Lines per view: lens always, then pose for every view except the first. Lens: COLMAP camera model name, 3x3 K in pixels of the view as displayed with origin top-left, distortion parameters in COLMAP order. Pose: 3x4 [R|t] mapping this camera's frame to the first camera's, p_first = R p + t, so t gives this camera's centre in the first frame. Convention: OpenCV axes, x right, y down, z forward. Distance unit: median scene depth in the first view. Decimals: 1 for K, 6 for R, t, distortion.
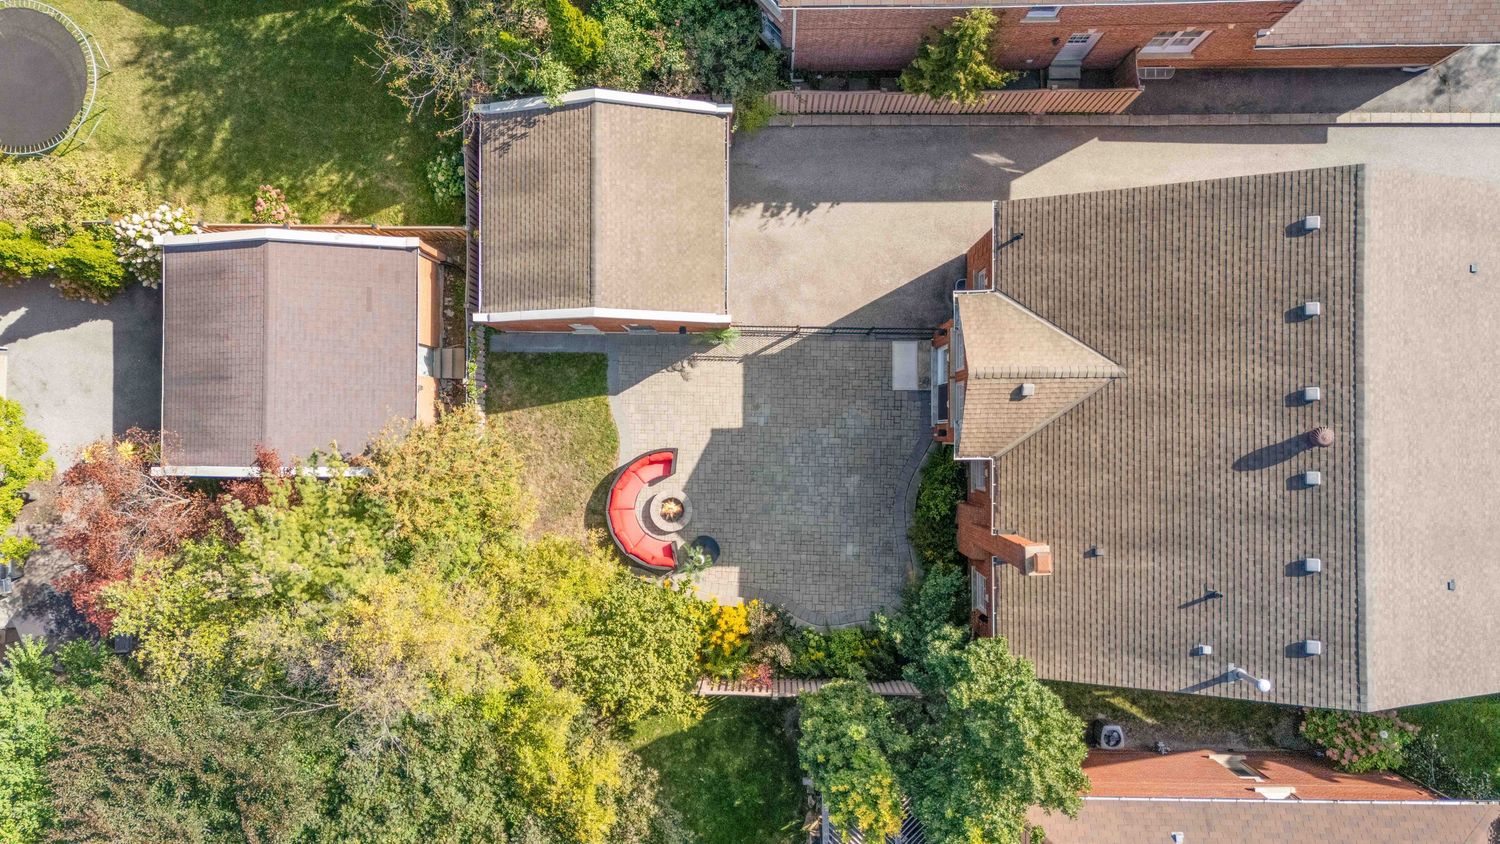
lens RADIAL K [[1098.0, 0, 752.5], [0, 1098.0, 421.4], [0, 0, 1]] dist [0.091973, -0.103924]
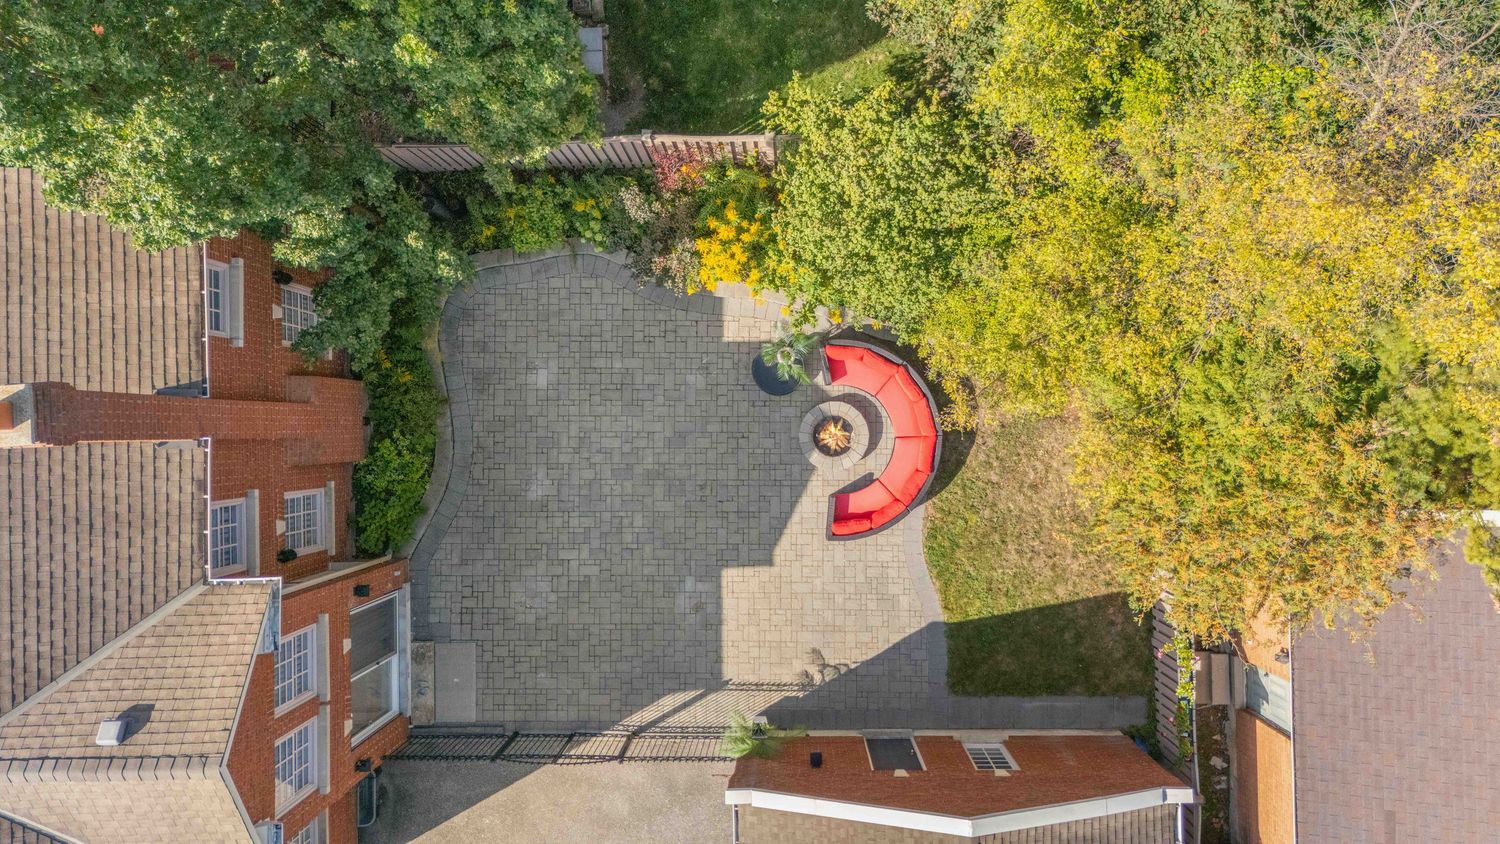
lens RADIAL K [[1102.4, 0, 752.5], [0, 1102.4, 420.9], [0, 0, 1]] dist [0.070721, -0.063236]
pose [[-0.998594, 0.021073, 0.048640, -0.064508], [-0.020071, -0.999578, 0.020995, 0.085182], [0.049062, 0.019989, 0.998596, 0.428181]]
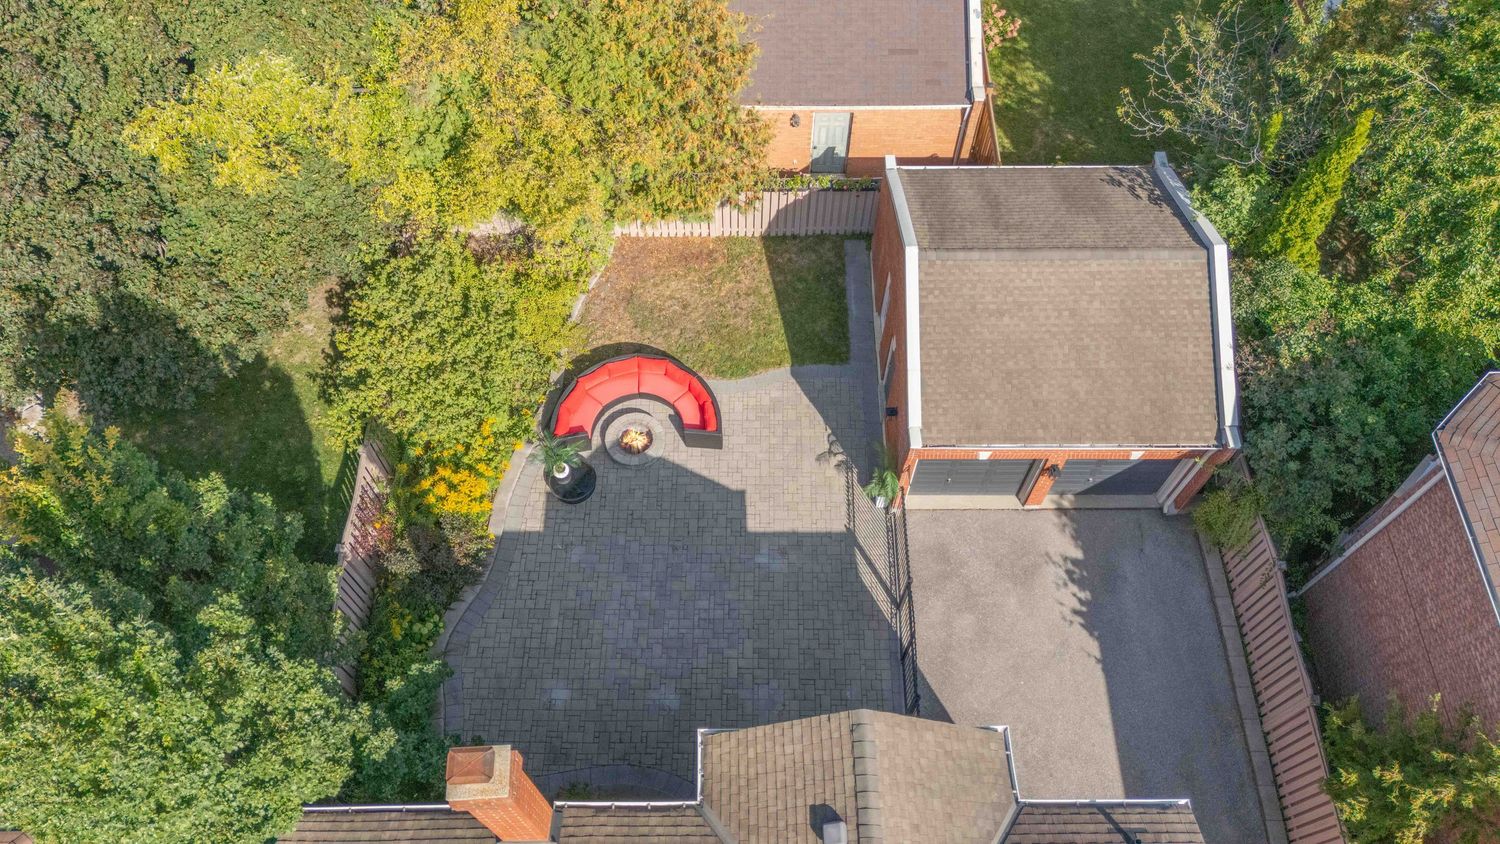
lens RADIAL K [[1100.8, 0, 752.3], [0, 1100.8, 420.7], [0, 0, 1]] dist [0.076862, -0.072708]
pose [[0.011794, 0.877703, -0.479061, 0.282545], [-0.999912, 0.013254, -0.000333, 0.005389], [0.006057, 0.479023, 0.877782, 0.405272]]
